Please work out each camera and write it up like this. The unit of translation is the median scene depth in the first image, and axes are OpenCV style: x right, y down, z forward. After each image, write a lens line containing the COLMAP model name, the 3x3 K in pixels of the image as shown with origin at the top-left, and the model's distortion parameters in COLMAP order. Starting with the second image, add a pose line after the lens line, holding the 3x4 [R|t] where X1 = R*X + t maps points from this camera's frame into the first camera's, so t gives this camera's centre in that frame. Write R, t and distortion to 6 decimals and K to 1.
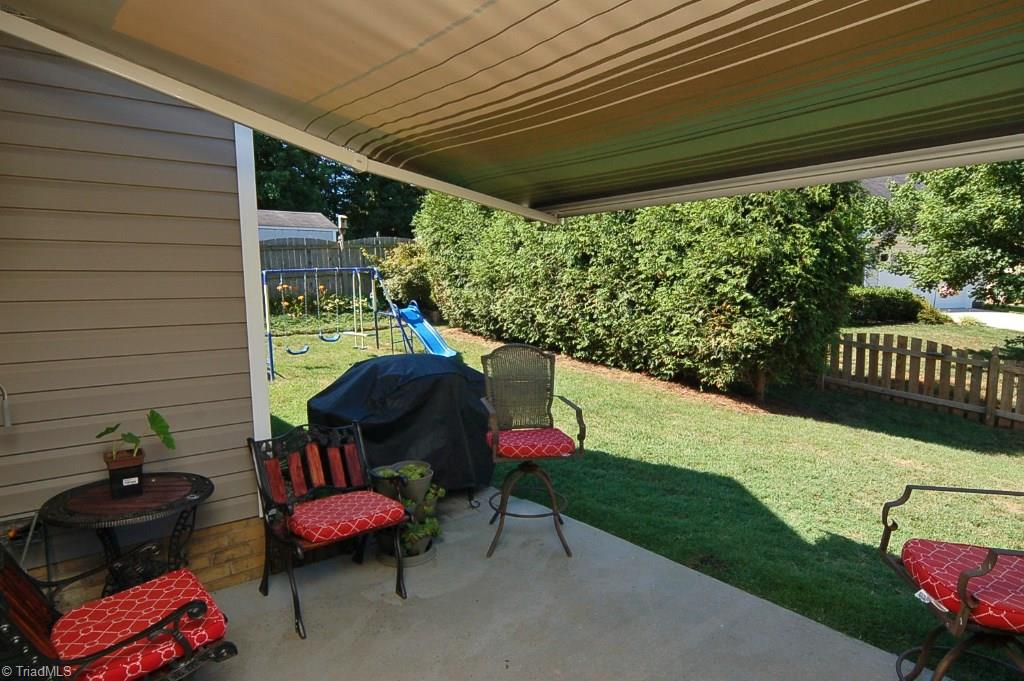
lens RADIAL K [[610.5, 0, 508.8], [0, 610.5, 339.7], [0, 0, 1]] dist [0.005833, 0.006815]
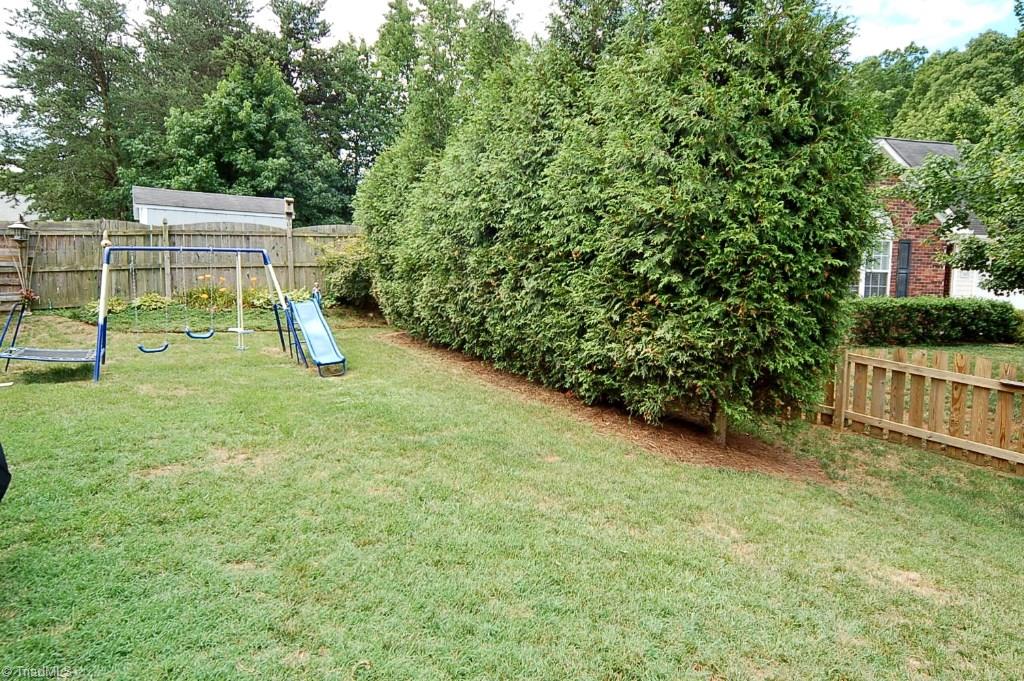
lens RADIAL K [[610.5, 0, 515.2], [0, 610.5, 343.4], [0, 0, 1]] dist [0.005833, 0.006815]
pose [[0.990038, 0.032576, -0.136977, 0.298033], [-0.035514, 0.999187, -0.019062, 0.013180], [0.136244, 0.023737, 0.990391, 0.328639]]
